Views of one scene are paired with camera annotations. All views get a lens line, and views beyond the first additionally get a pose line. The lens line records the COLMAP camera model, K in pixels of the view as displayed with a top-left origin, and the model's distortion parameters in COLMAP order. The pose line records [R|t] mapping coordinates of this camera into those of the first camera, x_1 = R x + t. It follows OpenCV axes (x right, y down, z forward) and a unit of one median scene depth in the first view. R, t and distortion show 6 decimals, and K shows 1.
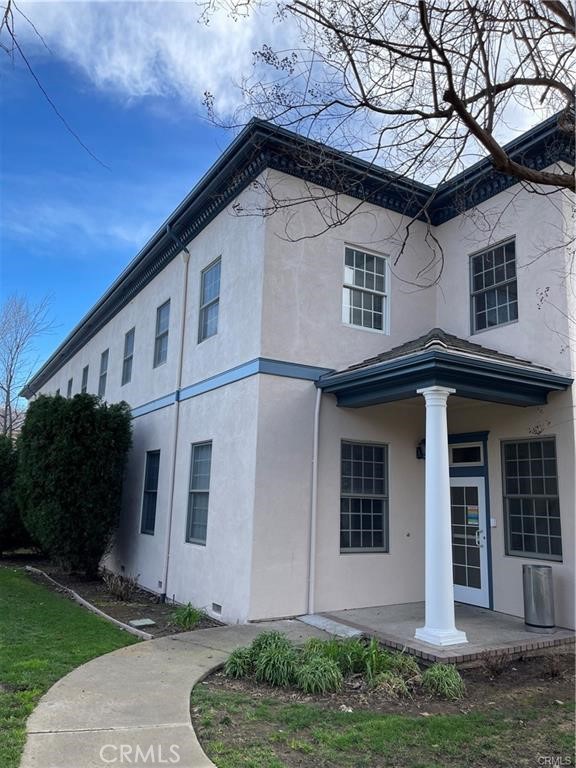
lens RADIAL K [[581.3, 0, 290.8], [0, 581.3, 393.5], [0, 0, 1]] dist [0.068652, -0.094122]
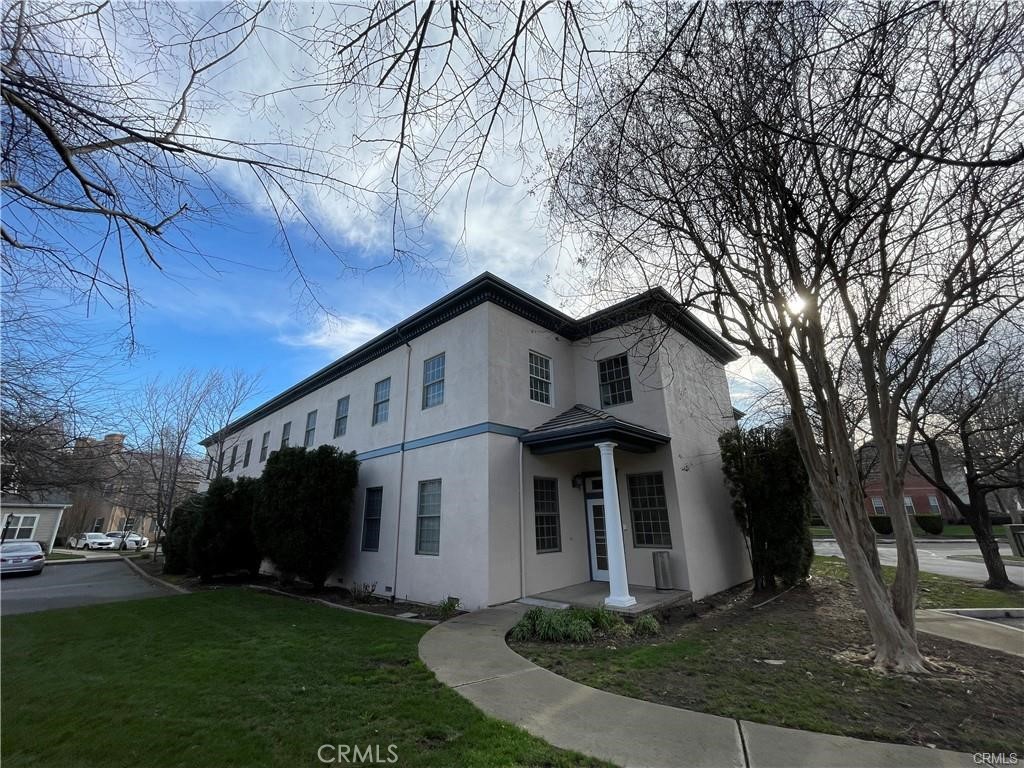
lens RADIAL K [[414.7, 0, 512.0], [0, 414.7, 384.0], [0, 0, 1]] dist [-0.003213, -0.000422]
pose [[0.962848, 0.038437, 0.267294, -0.265395], [-0.001132, 0.990384, -0.138338, -0.009754], [-0.270041, 0.132895, 0.953633, -0.050594]]
